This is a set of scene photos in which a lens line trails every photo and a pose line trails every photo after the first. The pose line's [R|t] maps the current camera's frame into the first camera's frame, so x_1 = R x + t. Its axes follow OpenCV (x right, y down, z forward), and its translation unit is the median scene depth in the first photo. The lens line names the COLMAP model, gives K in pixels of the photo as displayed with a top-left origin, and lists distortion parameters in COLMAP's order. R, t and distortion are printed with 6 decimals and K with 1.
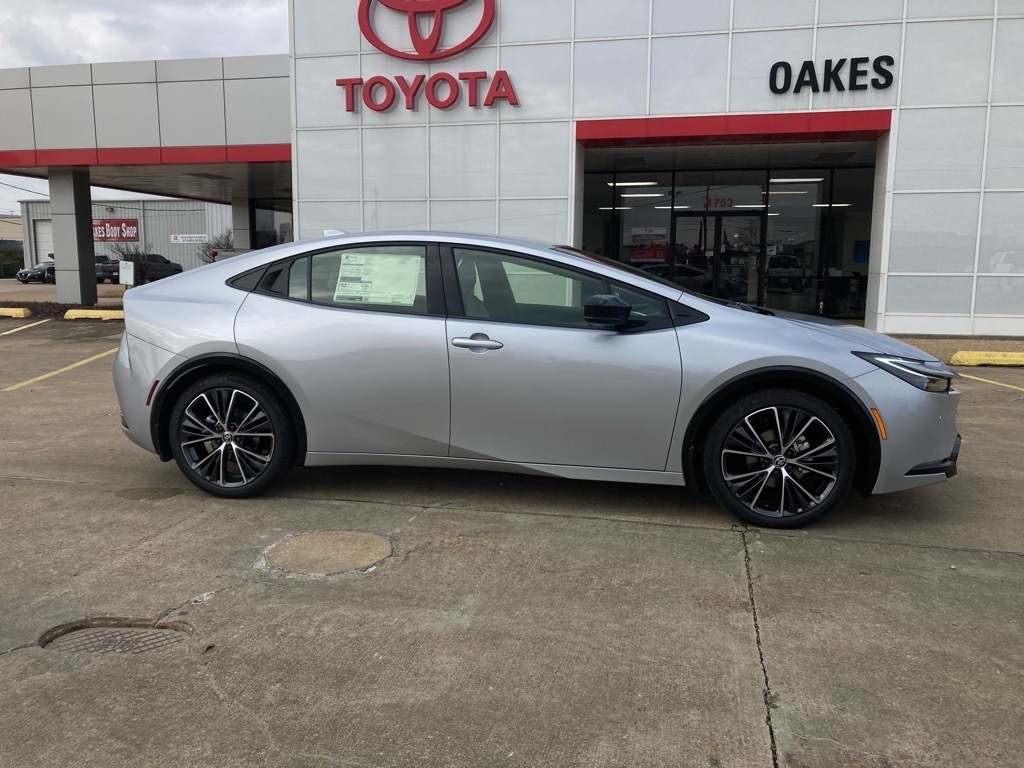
lens RADIAL K [[845.5, 0, 498.9], [0, 845.5, 387.3], [0, 0, 1]] dist [0.020604, -0.018538]
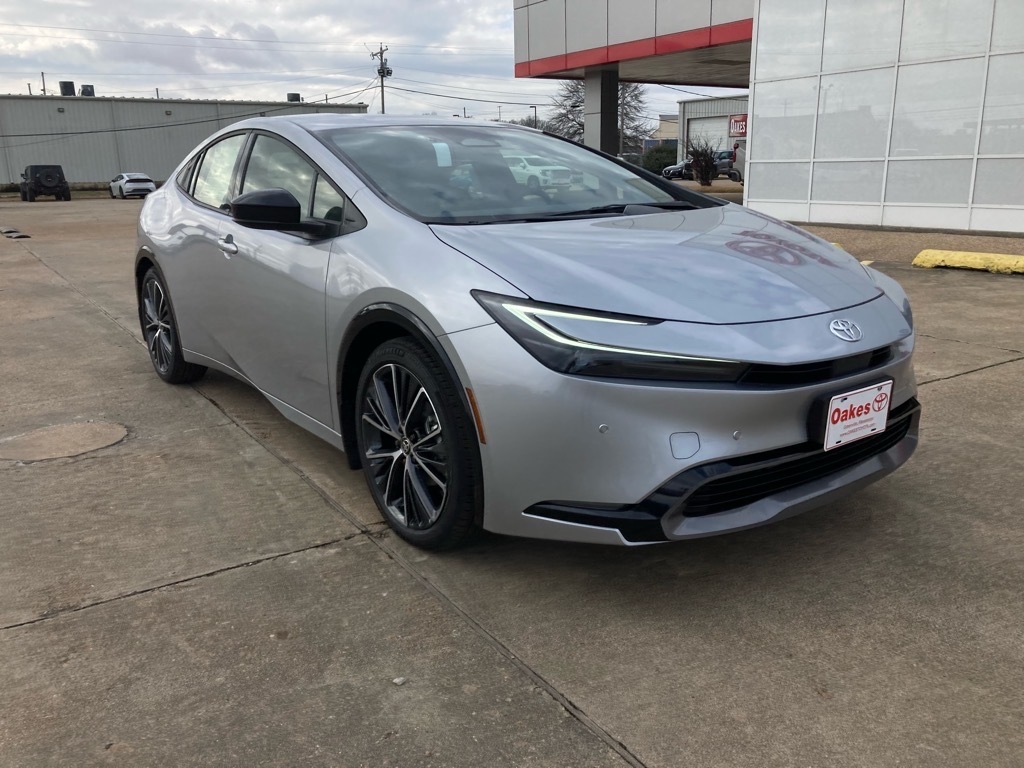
lens RADIAL K [[845.5, 0, 498.8], [0, 845.5, 390.0], [0, 0, 1]] dist [0.020604, -0.018538]
pose [[0.723550, 0.157848, -0.671982, 0.786614], [-0.073838, 0.985616, 0.152016, -0.060163], [0.686312, -0.060374, 0.724797, 0.544182]]
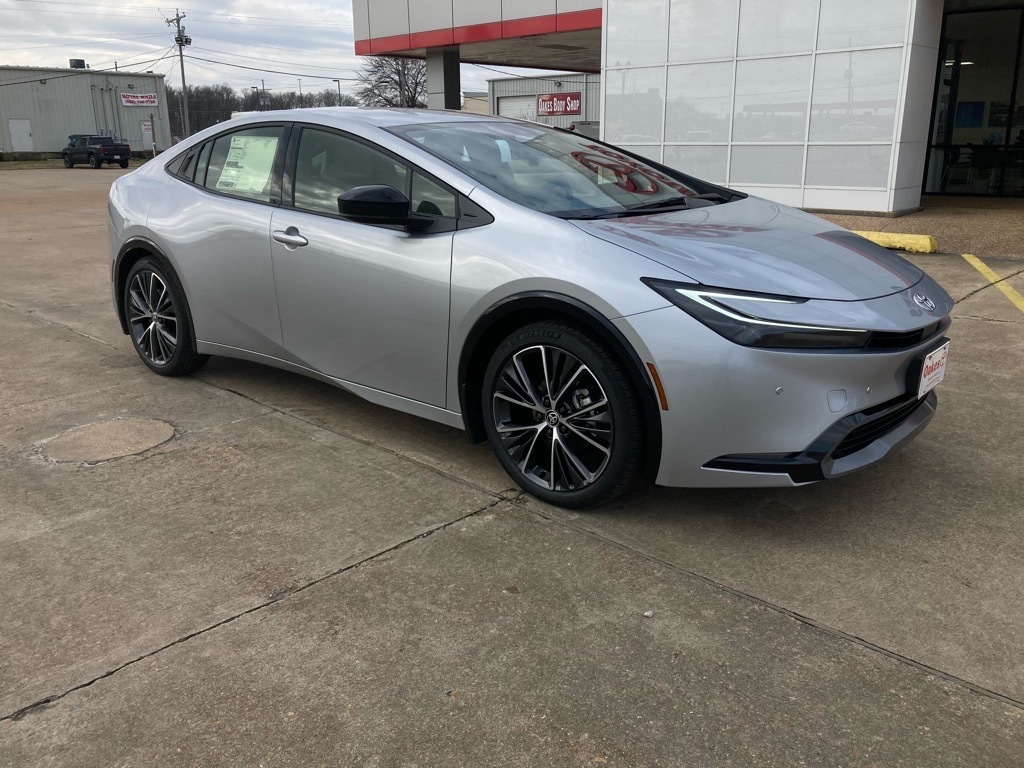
lens RADIAL K [[845.5, 0, 498.1], [0, 845.5, 375.5], [0, 0, 1]] dist [0.020604, -0.018538]
pose [[0.860006, 0.124782, -0.494792, 0.622646], [-0.057797, 0.987220, 0.148510, -0.054940], [0.507000, -0.099122, 0.856228, 0.326941]]
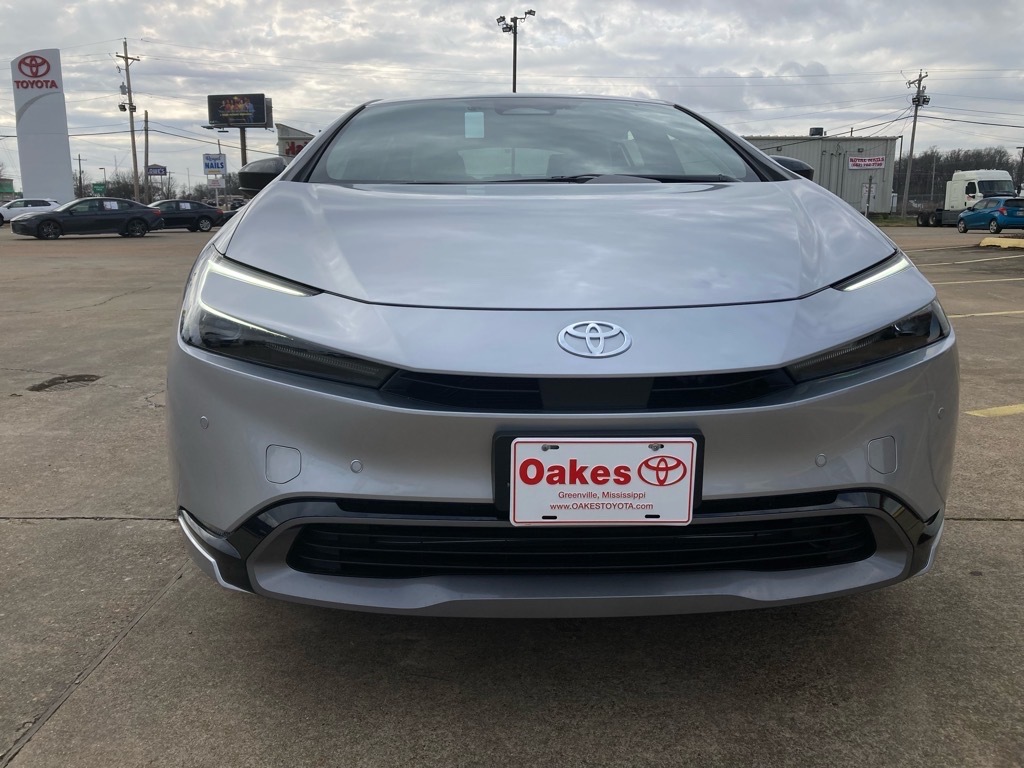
lens RADIAL K [[845.5, 0, 496.6], [0, 845.5, 370.2], [0, 0, 1]] dist [0.020604, -0.018538]
pose [[0.211173, 0.179665, -0.960795, 0.887463], [-0.137658, 0.978631, 0.152745, -0.064549], [0.967707, 0.100005, 0.231393, 0.988594]]
